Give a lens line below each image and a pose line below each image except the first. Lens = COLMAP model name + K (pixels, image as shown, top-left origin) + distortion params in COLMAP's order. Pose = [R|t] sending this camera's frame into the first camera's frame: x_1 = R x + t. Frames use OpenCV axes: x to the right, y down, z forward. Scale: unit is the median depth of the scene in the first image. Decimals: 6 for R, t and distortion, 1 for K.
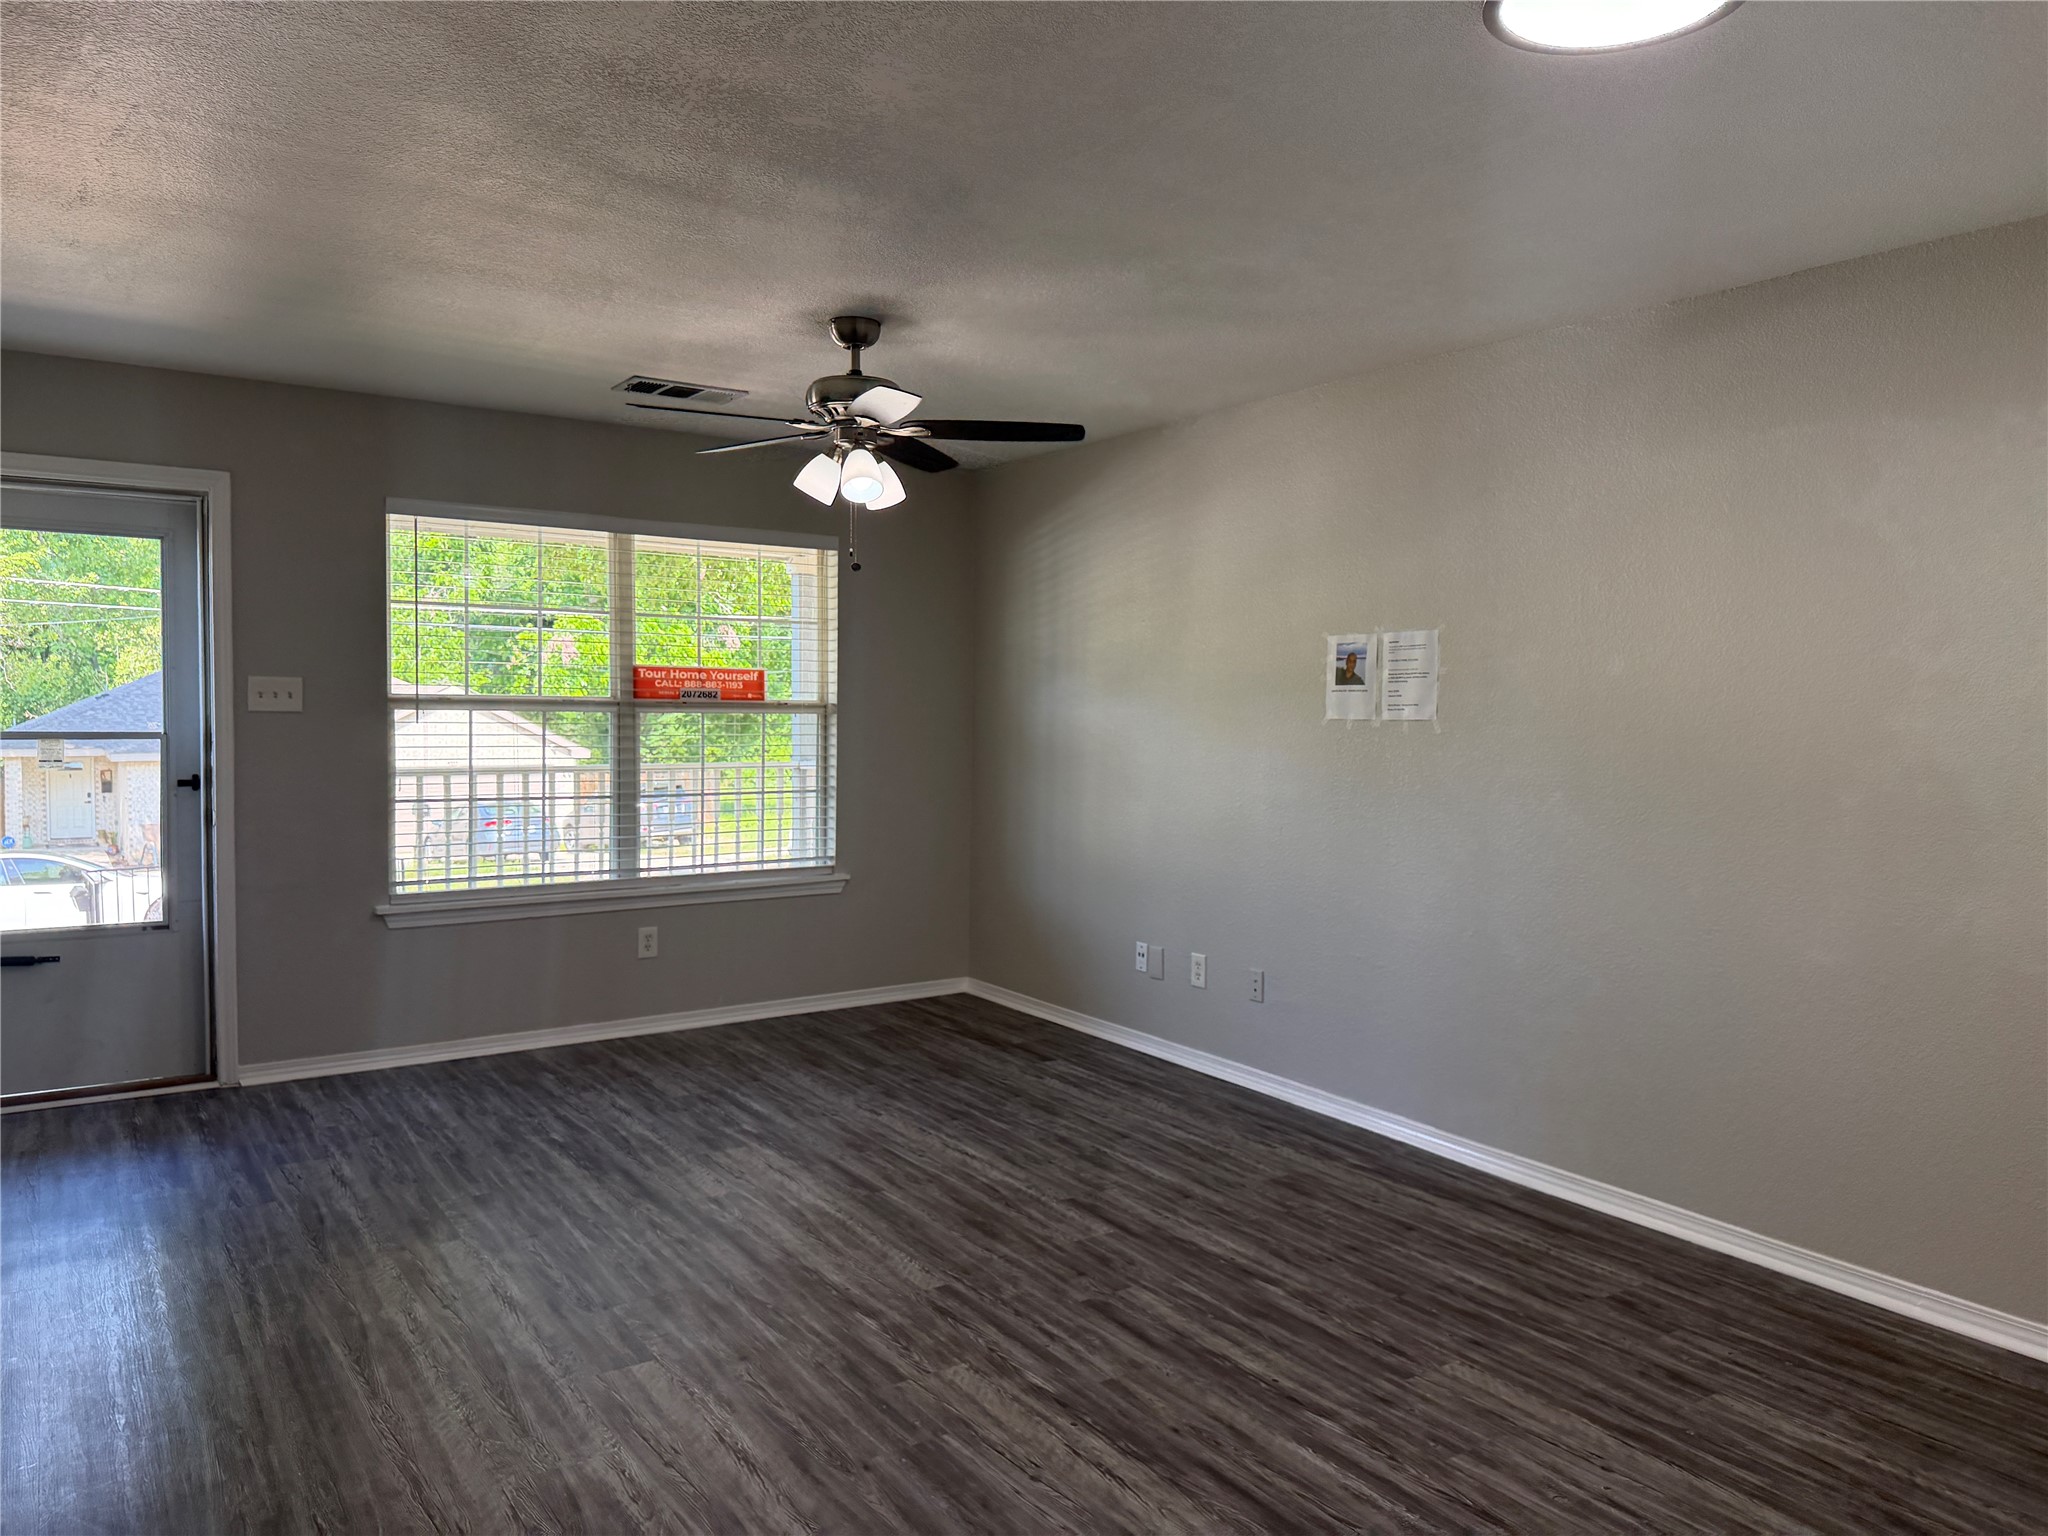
lens RADIAL K [[1449.9, 0, 1064.3], [0, 1449.9, 772.6], [0, 0, 1]] dist [0.043665, -0.042887]
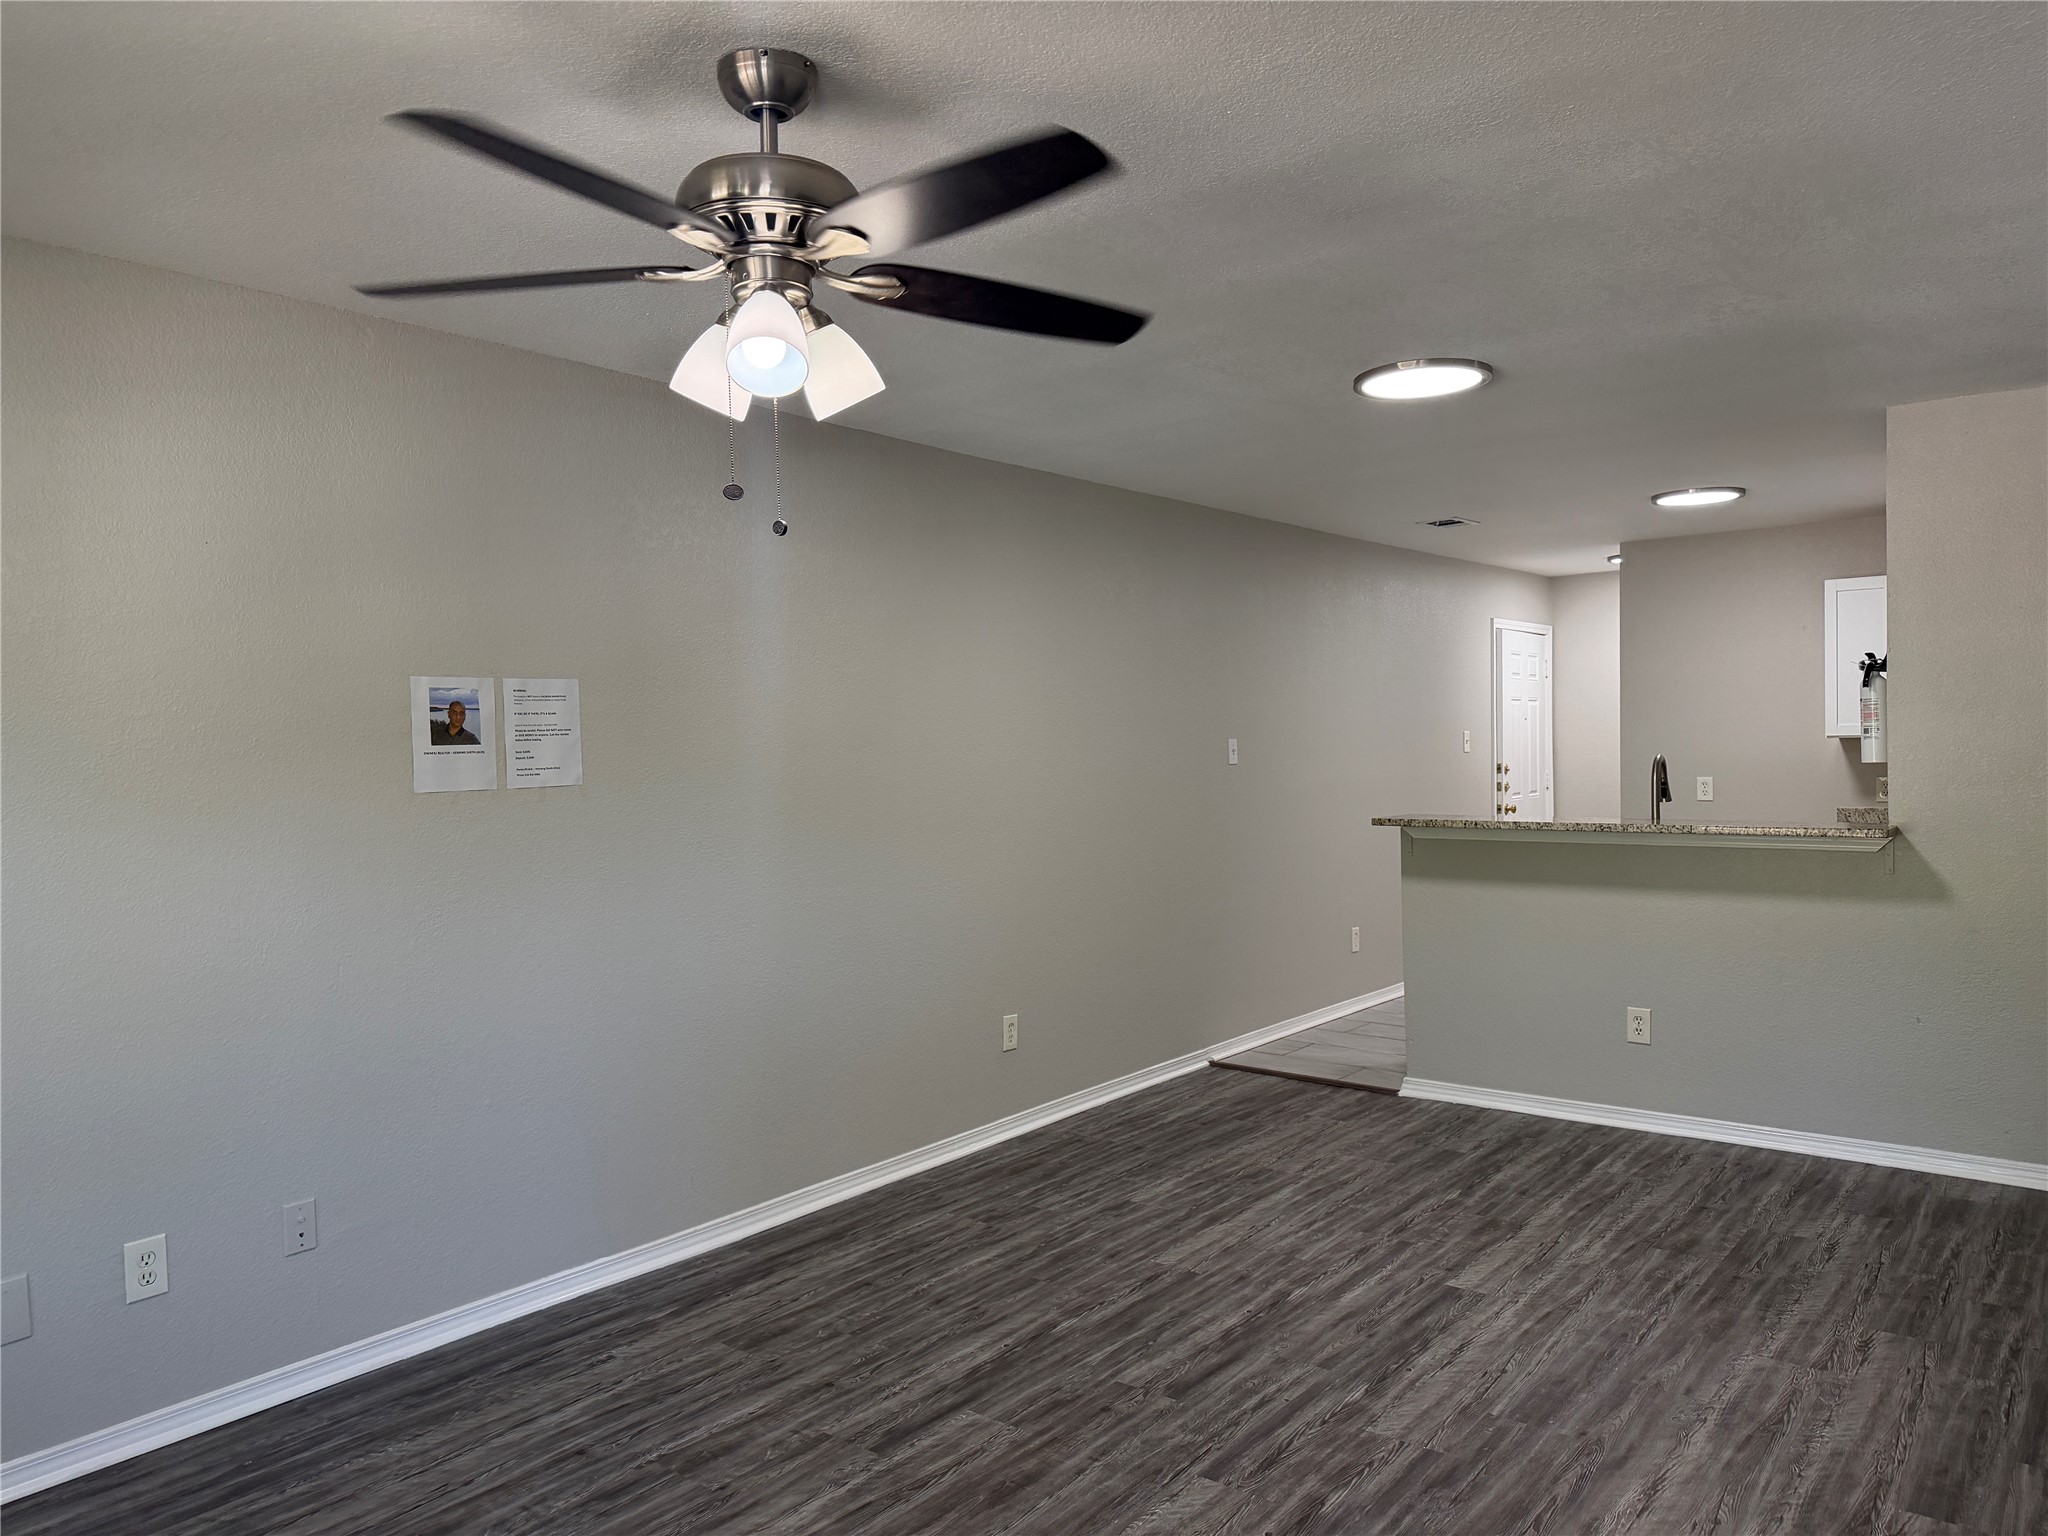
lens RADIAL K [[1449.9, 0, 1002.7], [0, 1449.9, 789.9], [0, 0, 1]] dist [0.043665, -0.042887]
pose [[-0.277826, -0.044940, 0.959580, -0.788711], [0.062650, 0.995931, 0.064781, -0.090775], [-0.958586, 0.078115, -0.273880, 1.246838]]
